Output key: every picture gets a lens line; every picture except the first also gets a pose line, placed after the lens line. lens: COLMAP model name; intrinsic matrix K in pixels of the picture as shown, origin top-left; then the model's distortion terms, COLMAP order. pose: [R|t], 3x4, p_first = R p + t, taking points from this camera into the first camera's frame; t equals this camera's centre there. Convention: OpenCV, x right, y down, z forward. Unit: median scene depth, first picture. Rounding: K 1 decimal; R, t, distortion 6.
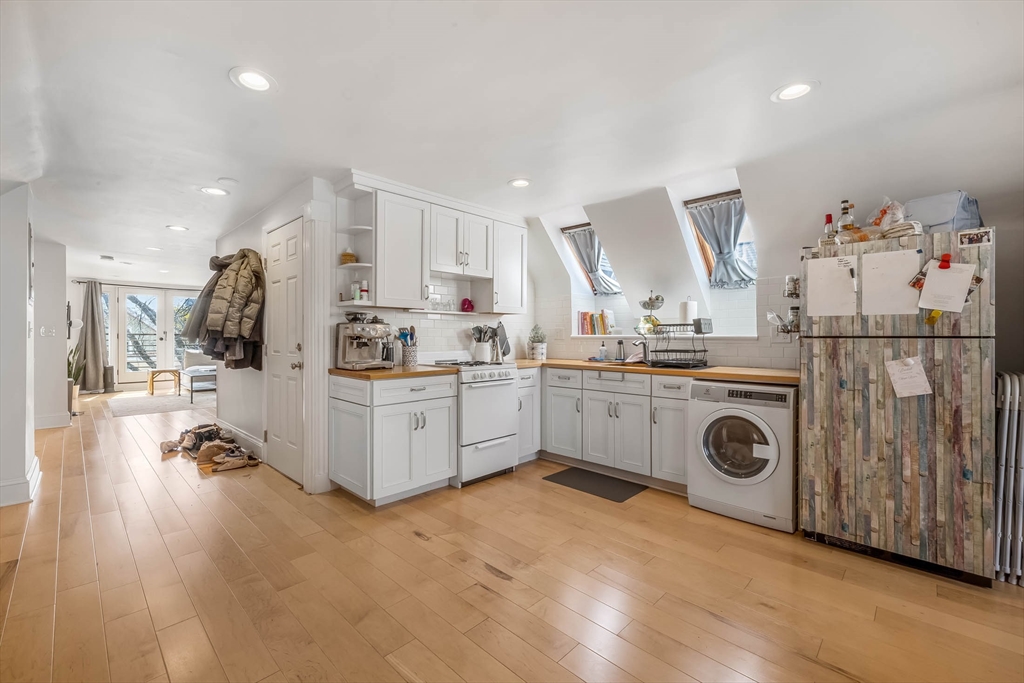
lens RADIAL K [[431.0, 0, 508.9], [0, 431.0, 334.8], [0, 0, 1]] dist [-0.000982, 0.000086]
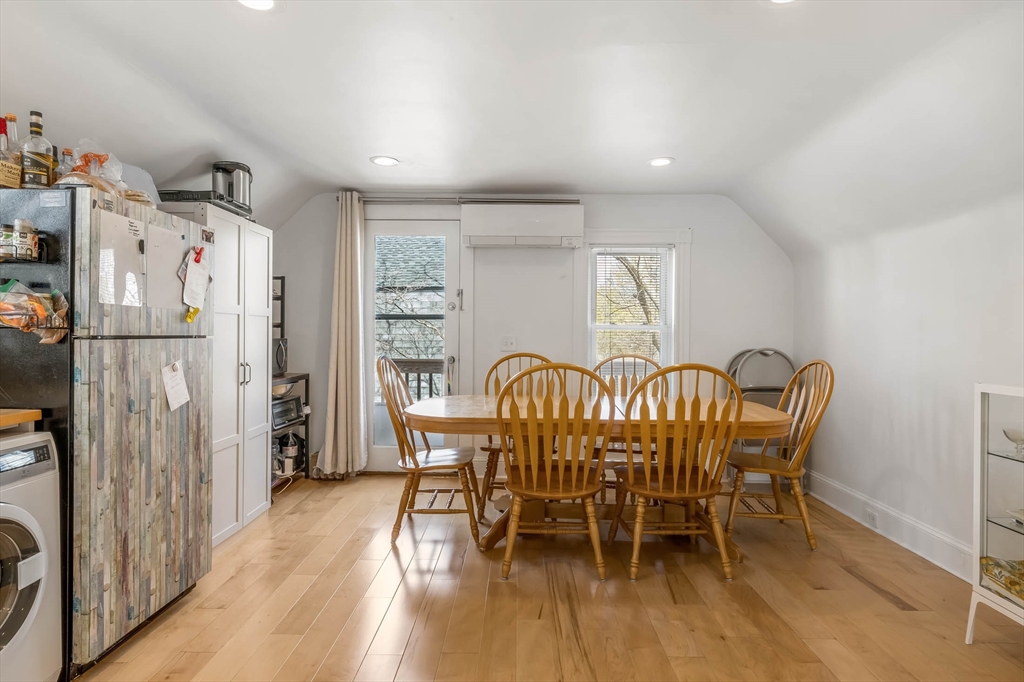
lens RADIAL K [[559.8, 0, 508.5], [0, 559.8, 339.3], [0, 0, 1]] dist [0.000005, -0.000239]
pose [[-0.681198, -0.011344, 0.732012, -0.215211], [-0.009778, 0.999932, 0.006397, -0.002314], [-0.732034, -0.002800, -0.681262, 0.892545]]
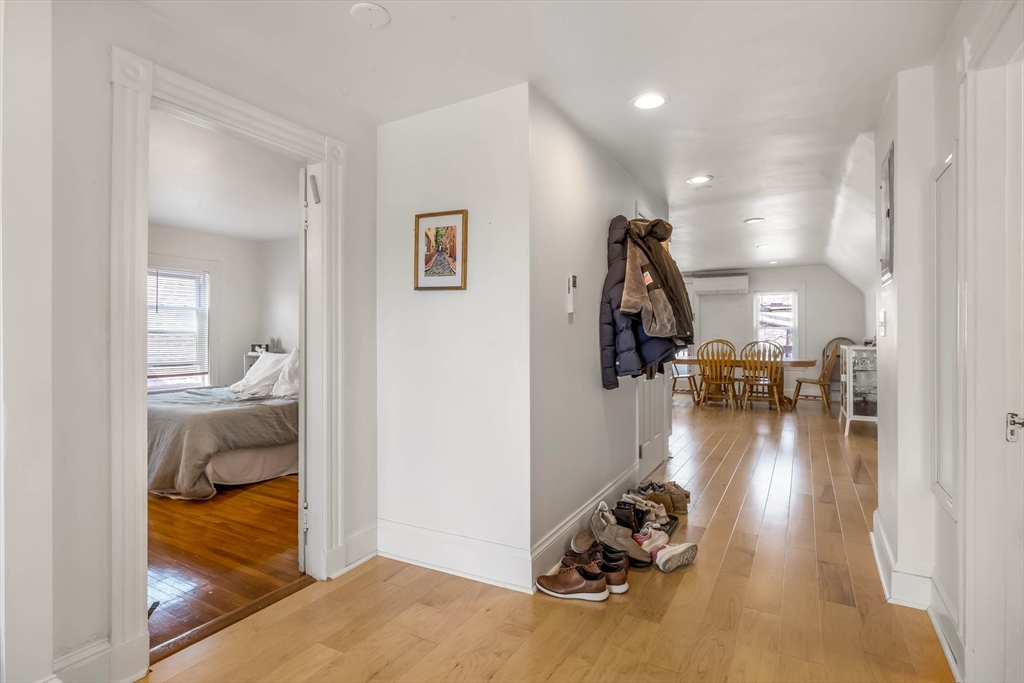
lens RADIAL K [[502.2, 0, 510.4], [0, 502.2, 338.9], [0, 0, 1]] dist [-0.020147, -0.000151]
pose [[-0.242260, -0.009480, 0.970165, -1.832645], [0.002121, 0.999945, 0.010301, 0.000950], [-0.970209, 0.004553, -0.242226, 1.864090]]
